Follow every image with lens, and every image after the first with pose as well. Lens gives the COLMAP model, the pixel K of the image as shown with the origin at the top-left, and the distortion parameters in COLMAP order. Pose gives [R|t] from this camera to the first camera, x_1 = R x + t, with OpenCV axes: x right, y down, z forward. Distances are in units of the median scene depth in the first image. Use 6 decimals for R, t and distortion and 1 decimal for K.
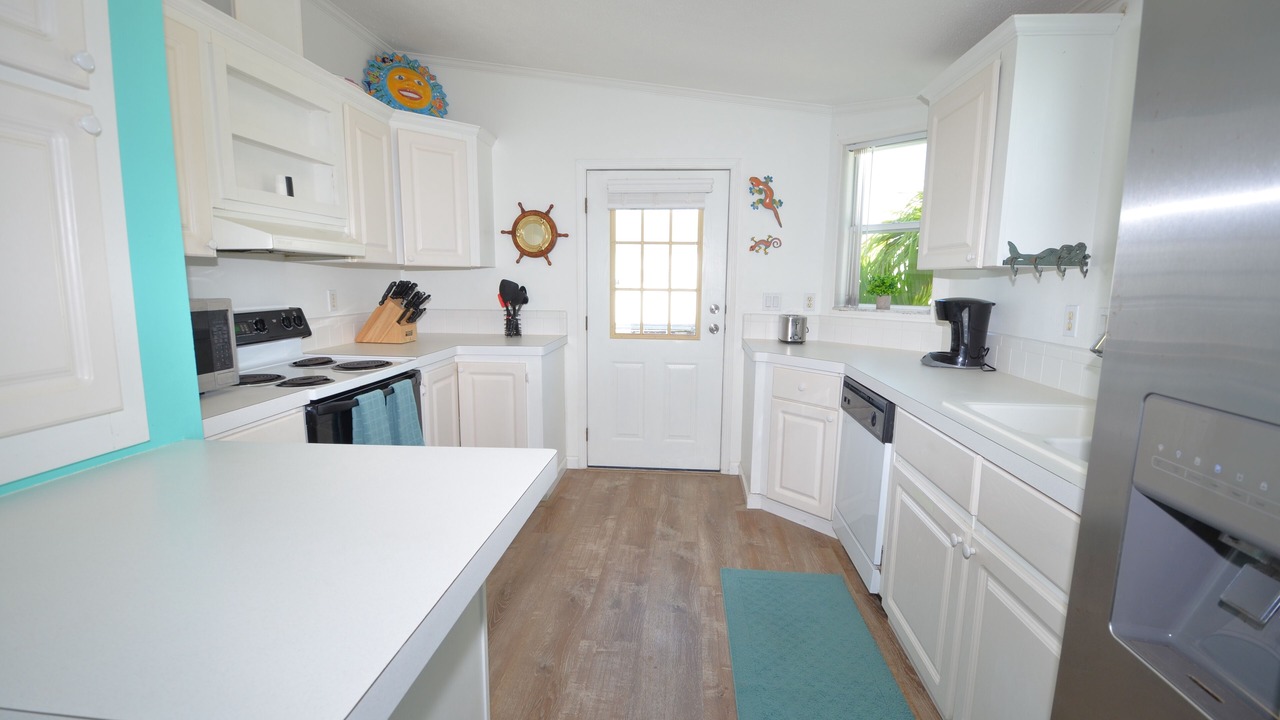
lens RADIAL K [[569.4, 0, 638.4], [0, 569.4, 357.2], [0, 0, 1]] dist [-0.013296, -0.000361]
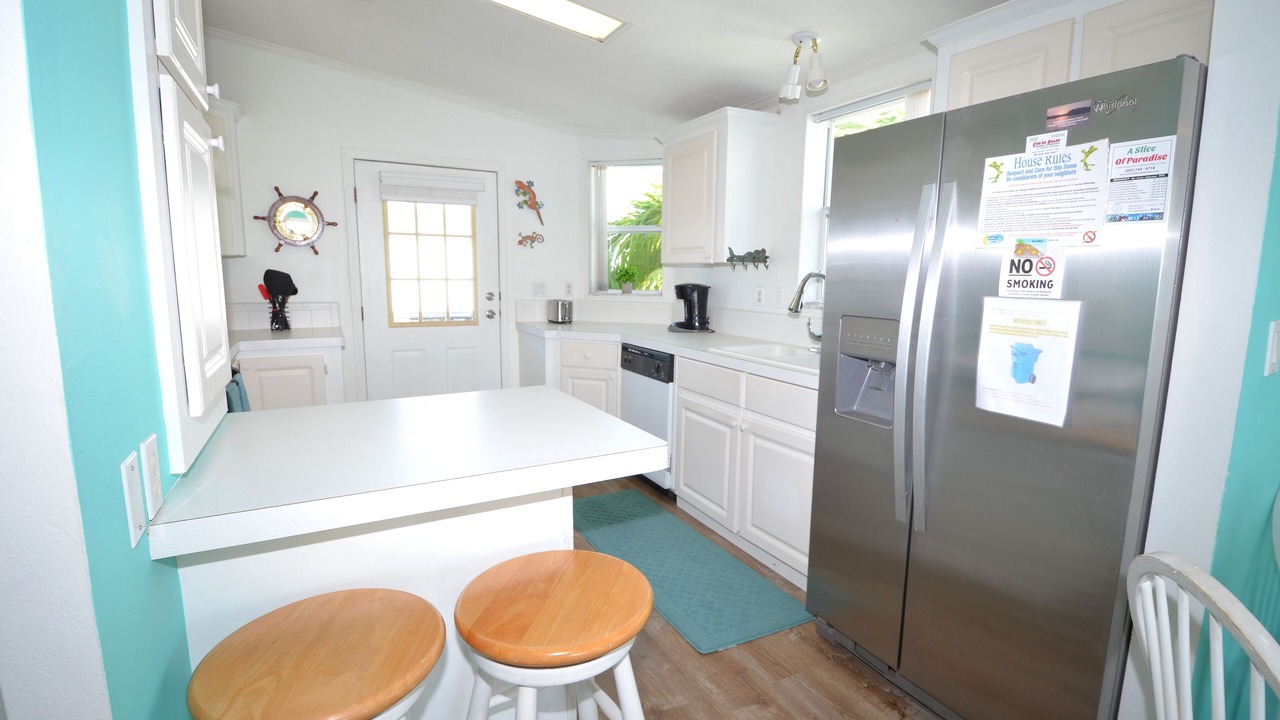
lens RADIAL K [[622.5, 0, 643.9], [0, 622.5, 361.3], [0, 0, 1]] dist [-0.003365, -0.000732]
pose [[0.834855, -0.077606, 0.544971, -0.297576], [0.070583, 0.996932, 0.033838, 0.022412], [-0.545925, 0.010216, 0.837772, -0.187941]]
